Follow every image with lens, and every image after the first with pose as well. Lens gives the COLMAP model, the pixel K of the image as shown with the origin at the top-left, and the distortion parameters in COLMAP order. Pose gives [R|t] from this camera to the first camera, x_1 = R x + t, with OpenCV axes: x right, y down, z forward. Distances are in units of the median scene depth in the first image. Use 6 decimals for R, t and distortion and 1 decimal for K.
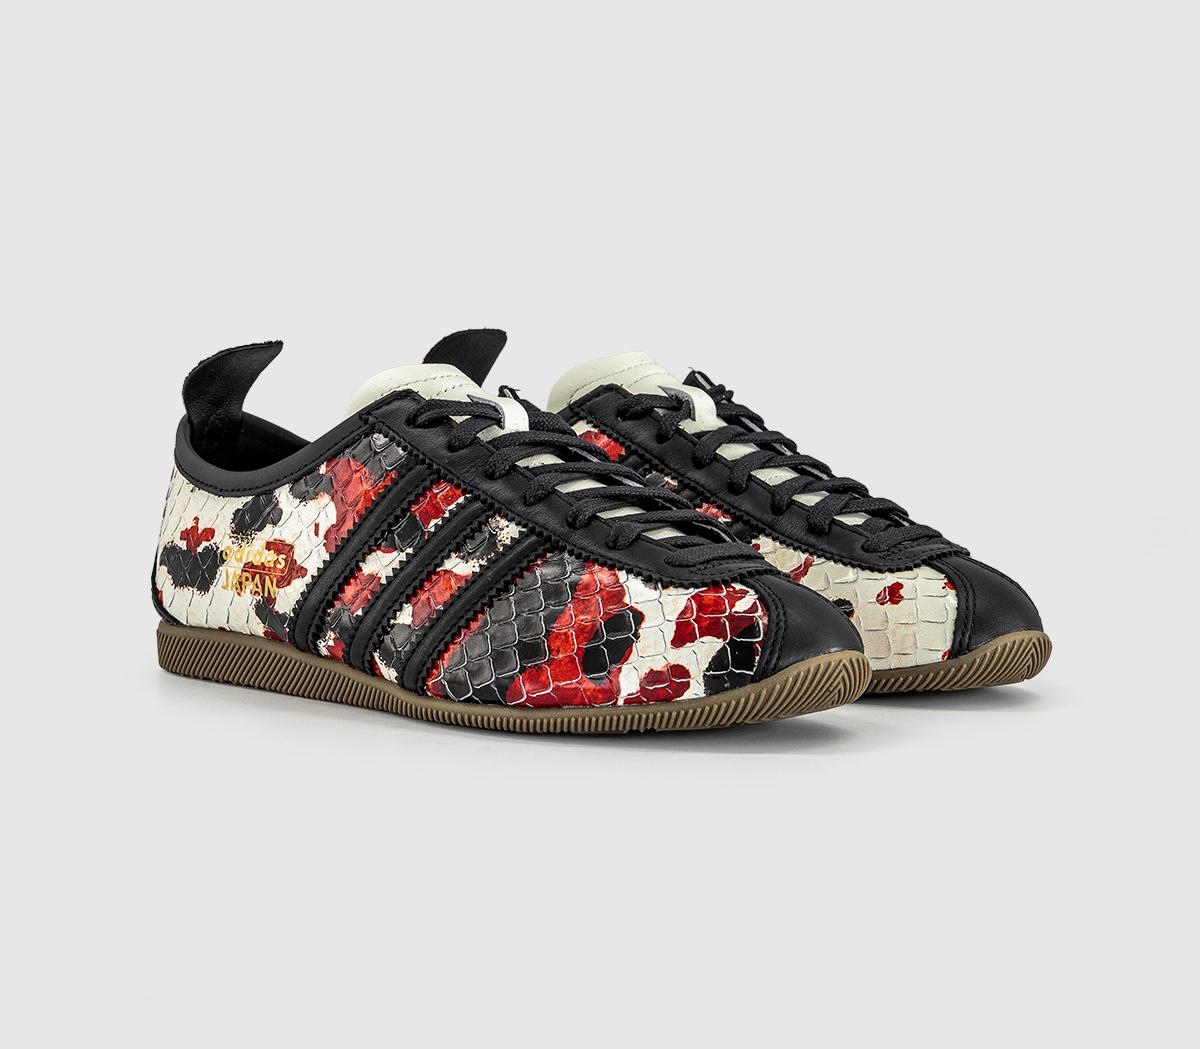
lens RADIAL K [[2151.8, 0, 600.0], [0, 2151.8, 524.5], [0, 0, 1]] dist [0.020120, 0.024410]
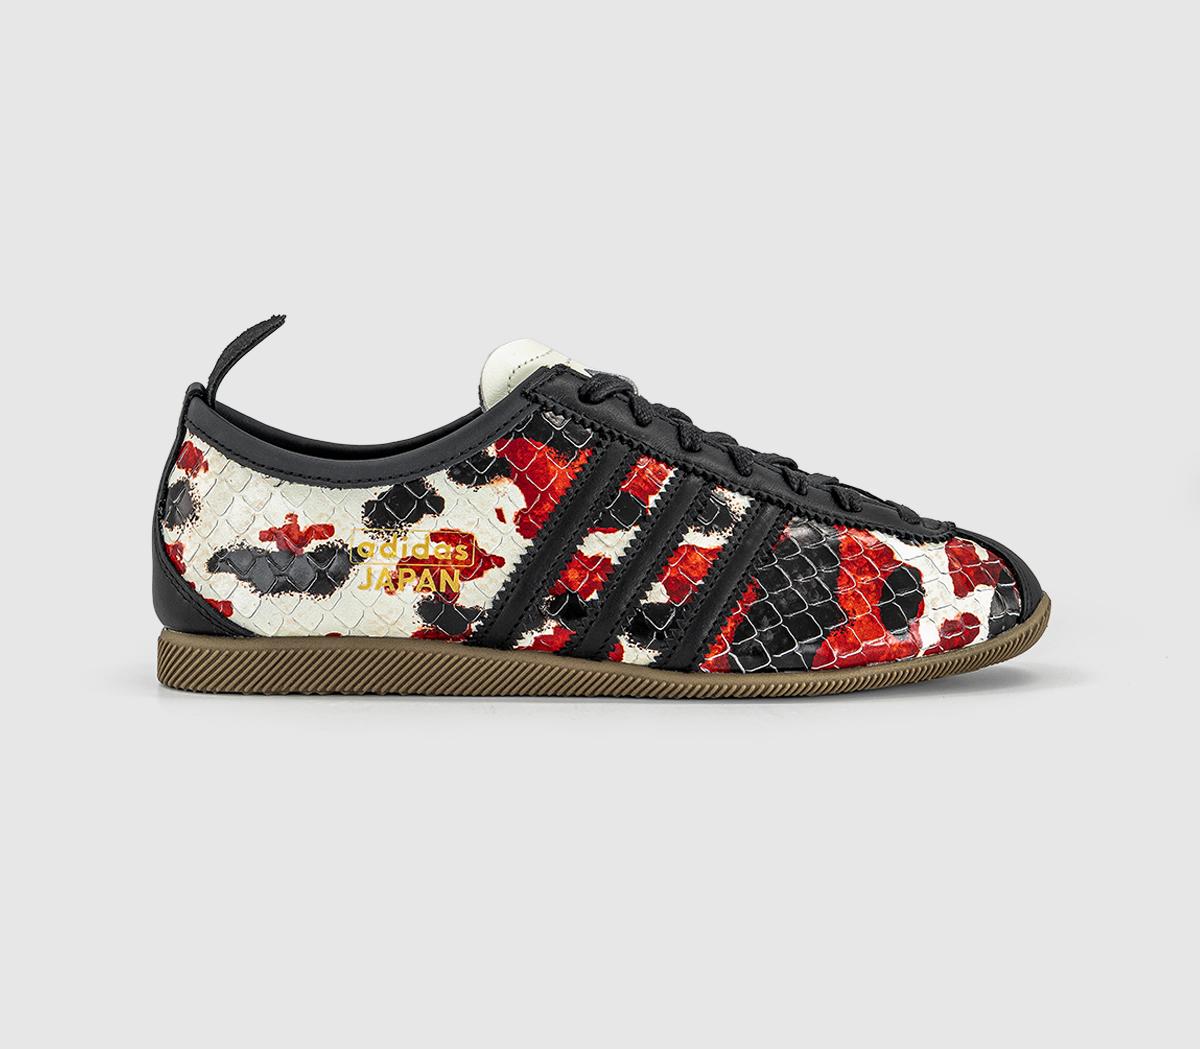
lens RADIAL K [[2151.8, 0, 600.0], [0, 2151.8, 524.5], [0, 0, 1]] dist [0.020120, 0.024410]
pose [[0.809409, -0.067249, 0.583382, -0.647449], [0.060488, 0.997685, 0.031083, -0.020427], [-0.584122, 0.010129, 0.811603, 0.208756]]
